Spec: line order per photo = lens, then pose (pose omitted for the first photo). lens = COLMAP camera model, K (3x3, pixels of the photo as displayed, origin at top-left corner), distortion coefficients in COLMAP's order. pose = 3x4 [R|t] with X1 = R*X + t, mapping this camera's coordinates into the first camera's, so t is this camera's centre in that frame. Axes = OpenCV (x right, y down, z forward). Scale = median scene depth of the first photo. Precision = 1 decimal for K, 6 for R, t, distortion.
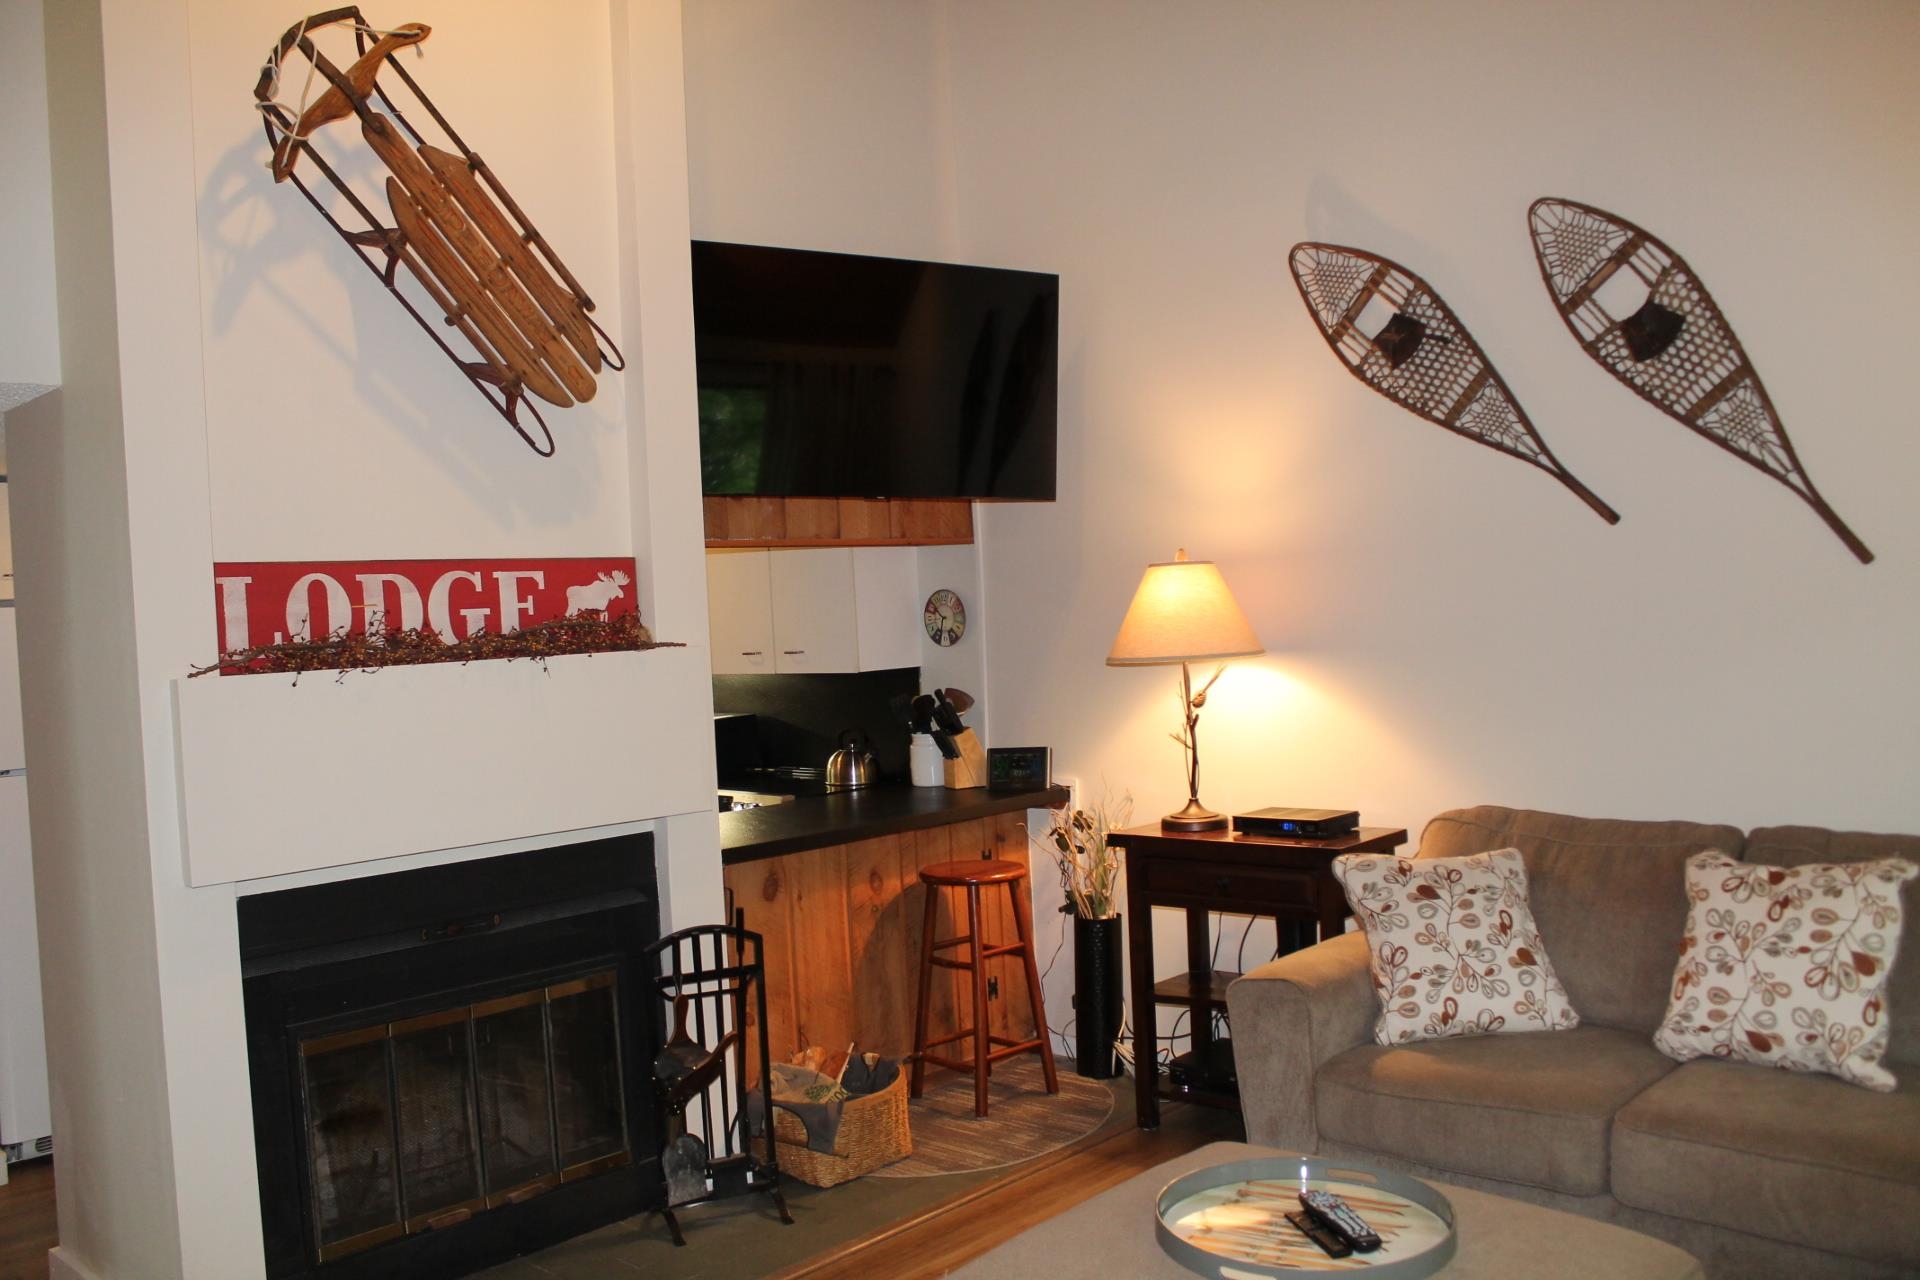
lens RADIAL K [[1606.4, 0, 960.0], [0, 1606.4, 640.0], [0, 0, 1]] dist [-0.151174, 0.006018]
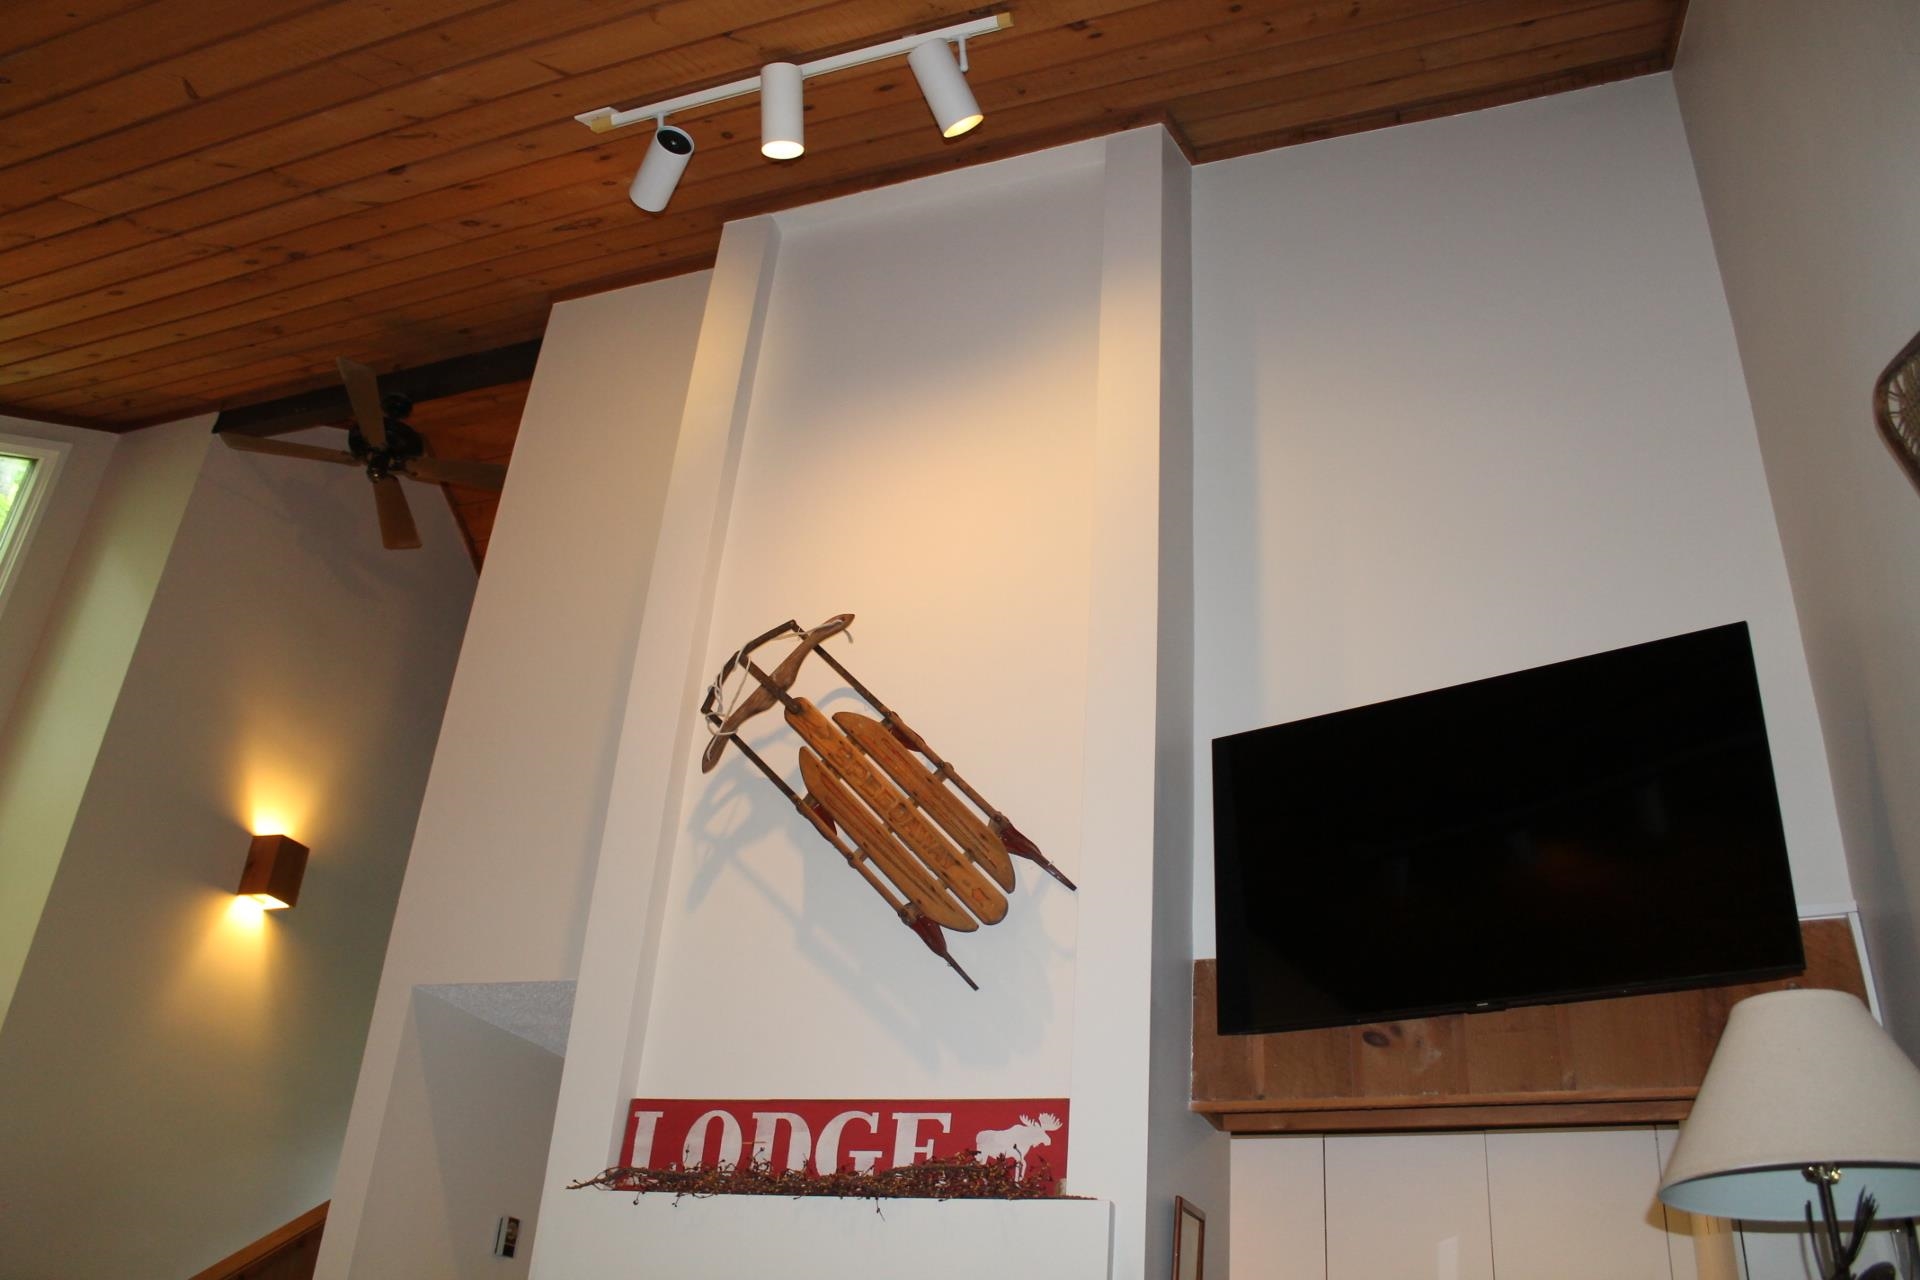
lens RADIAL K [[1606.4, 0, 960.0], [0, 1606.4, 640.0], [0, 0, 1]] dist [-0.151174, 0.006018]
pose [[0.387388, -0.387338, -0.836600, 0.633923], [-0.116568, 0.879595, -0.461221, 0.143301], [0.914517, 0.276193, 0.295594, 0.708537]]
